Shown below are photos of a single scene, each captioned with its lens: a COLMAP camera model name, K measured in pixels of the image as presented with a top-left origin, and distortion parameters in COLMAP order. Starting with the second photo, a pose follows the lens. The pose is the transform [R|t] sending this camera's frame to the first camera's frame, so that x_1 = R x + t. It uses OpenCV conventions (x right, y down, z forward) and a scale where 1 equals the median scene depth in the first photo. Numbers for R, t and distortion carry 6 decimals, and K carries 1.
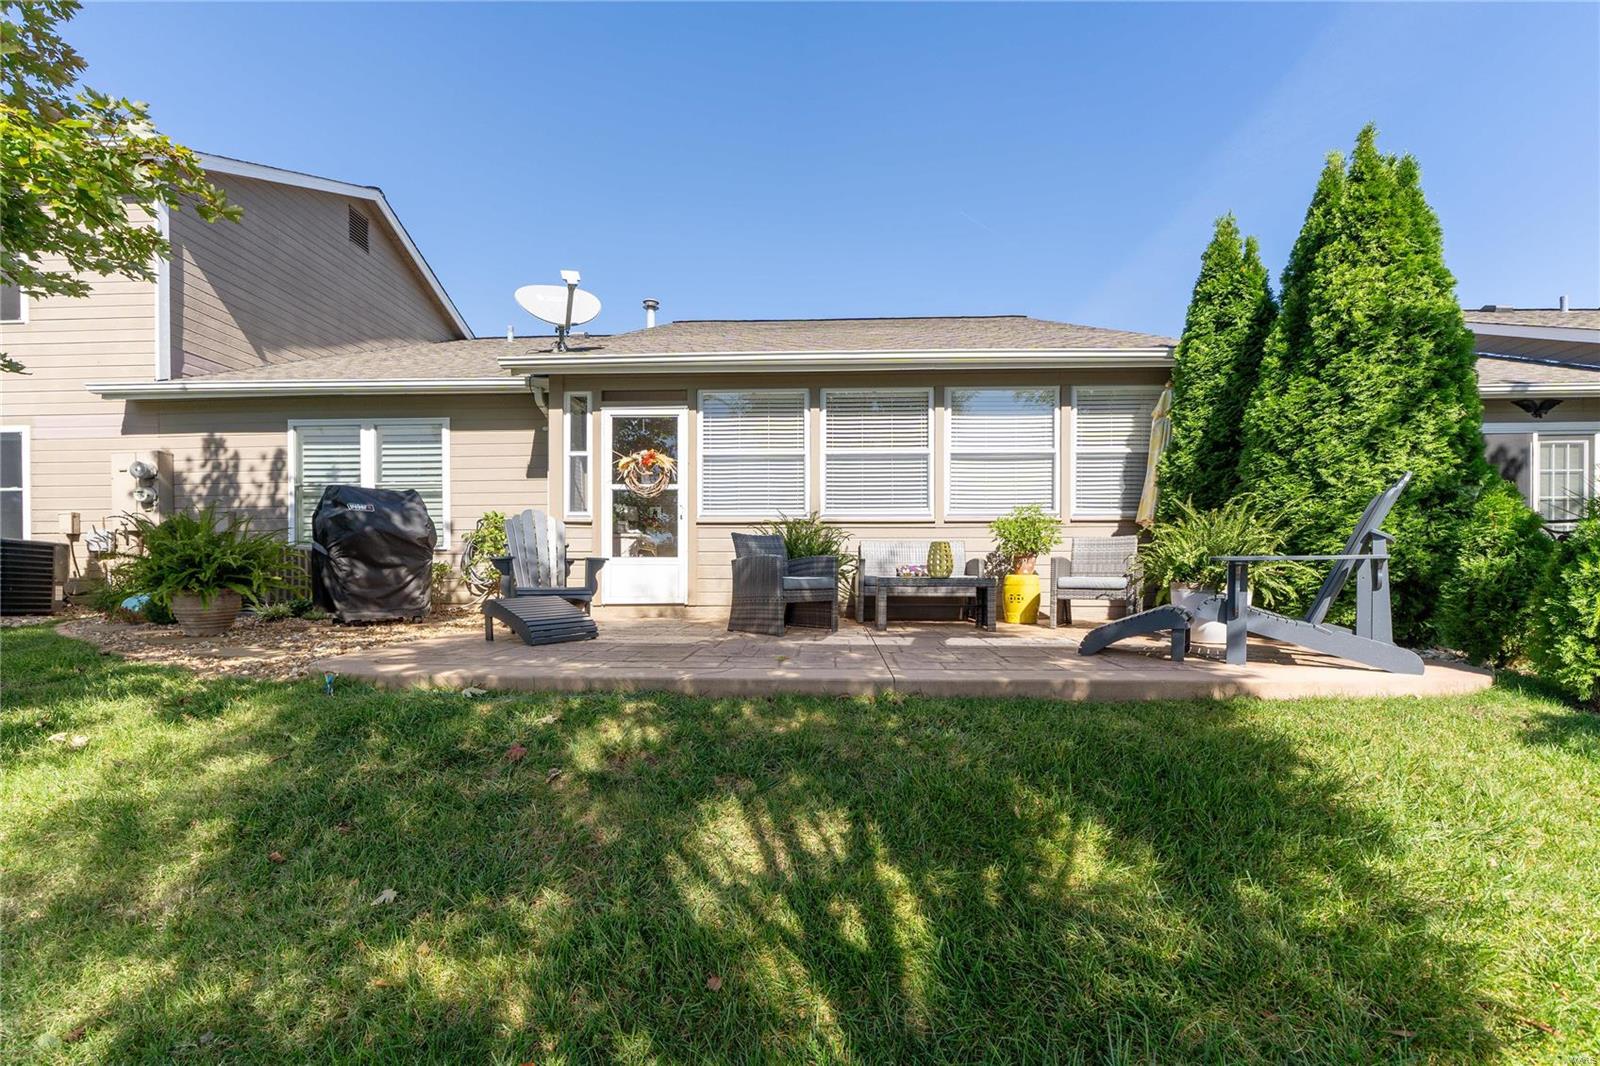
lens RADIAL K [[672.7, 0, 798.0], [0, 672.7, 602.6], [0, 0, 1]] dist [-0.003165, 0.000030]
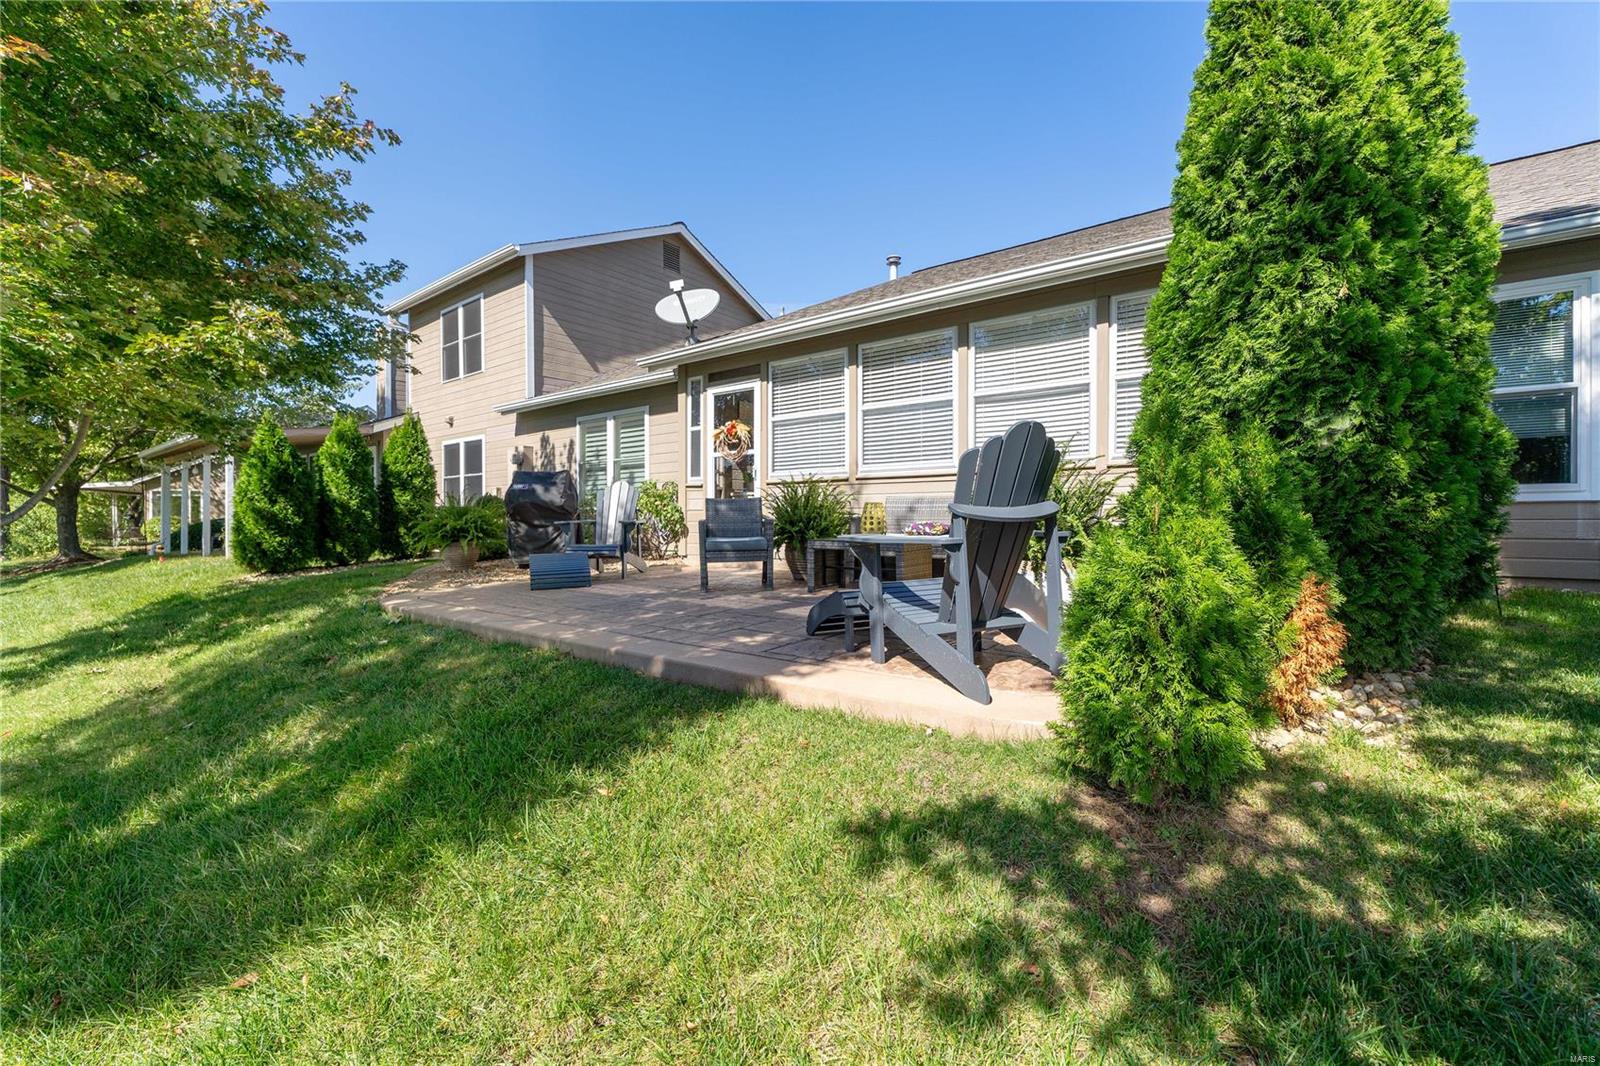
lens RADIAL K [[708.4, 0, 885.2], [0, 708.4, 538.7], [0, 0, 1]] dist [0.001080, 0.000047]
pose [[0.816421, 0.015500, -0.577248, 0.676970], [-0.011445, 0.999878, 0.010661, -0.042079], [0.577343, -0.002098, 0.816499, 0.162261]]
